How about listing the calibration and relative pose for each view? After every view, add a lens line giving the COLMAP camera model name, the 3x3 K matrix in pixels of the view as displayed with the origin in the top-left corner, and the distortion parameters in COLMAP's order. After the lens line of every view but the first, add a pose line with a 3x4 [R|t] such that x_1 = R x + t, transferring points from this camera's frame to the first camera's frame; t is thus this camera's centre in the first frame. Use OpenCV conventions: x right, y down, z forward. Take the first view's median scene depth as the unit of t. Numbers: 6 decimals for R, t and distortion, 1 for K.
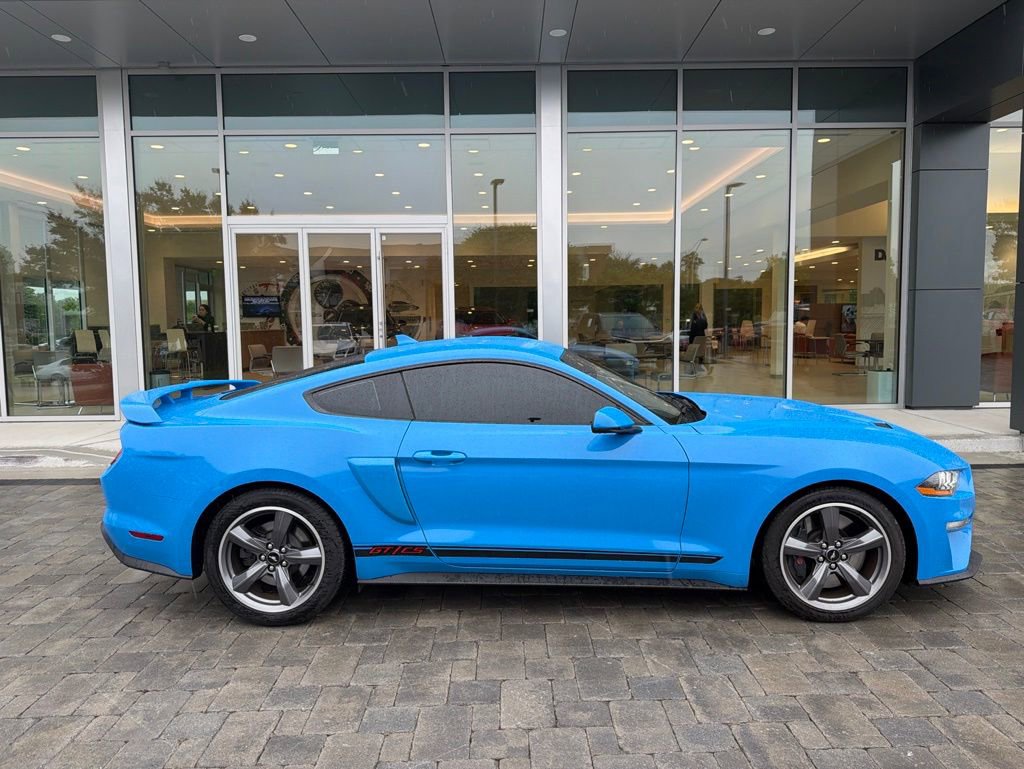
lens RADIAL K [[716.9, 0, 518.6], [0, 716.9, 378.2], [0, 0, 1]] dist [0.036131, -0.045409]
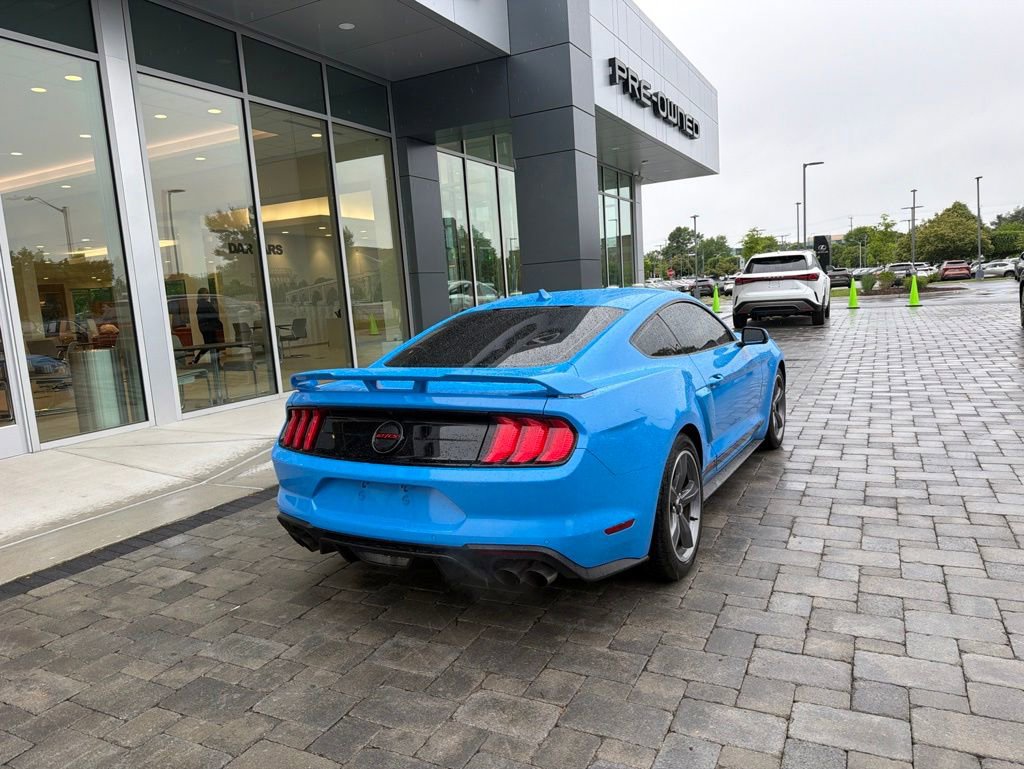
lens RADIAL K [[717.0, 0, 518.9], [0, 717.0, 385.1], [0, 0, 1]] dist [0.037290, -0.048098]
pose [[0.454874, -0.134007, 0.880416, -1.271673], [0.132194, 0.987822, 0.082055, -0.019165], [-0.880690, 0.079061, 0.467049, 0.726715]]
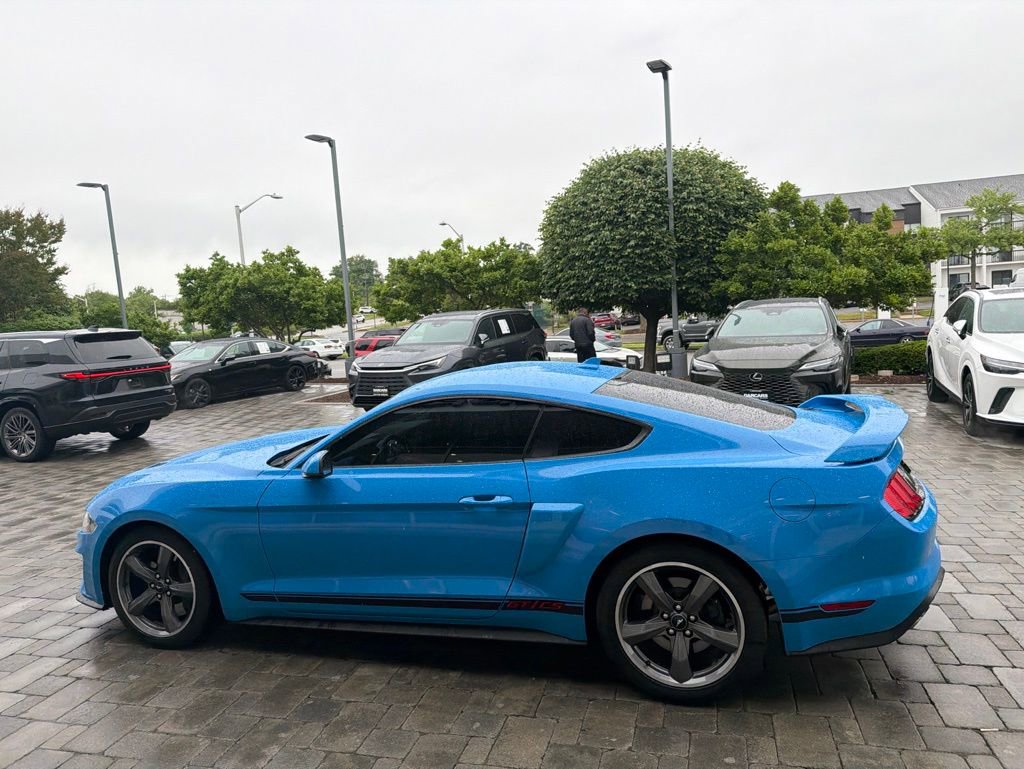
lens RADIAL K [[711.6, 0, 515.5], [0, 711.6, 384.9], [0, 0, 1]] dist [0.091126, -0.125847]
pose [[-0.960379, 0.051200, 0.273953, -0.385674], [0.101580, 0.979668, 0.173009, -0.236588], [-0.259525, 0.193982, -0.946054, 2.312732]]
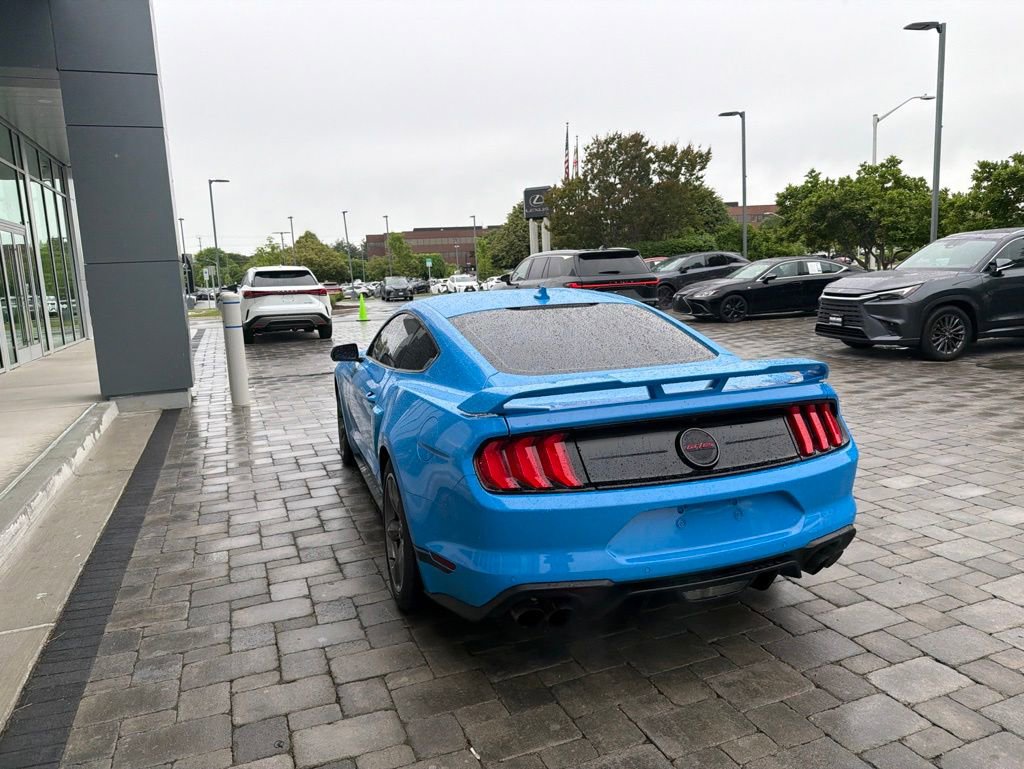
lens RADIAL K [[711.6, 0, 515.5], [0, 711.6, 384.9], [0, 0, 1]] dist [0.091126, -0.125847]
pose [[-0.360487, -0.114445, 0.925717, -1.200881], [0.125783, 0.977415, 0.169818, -0.115583], [-0.924244, 0.177657, -0.337950, 1.654436]]
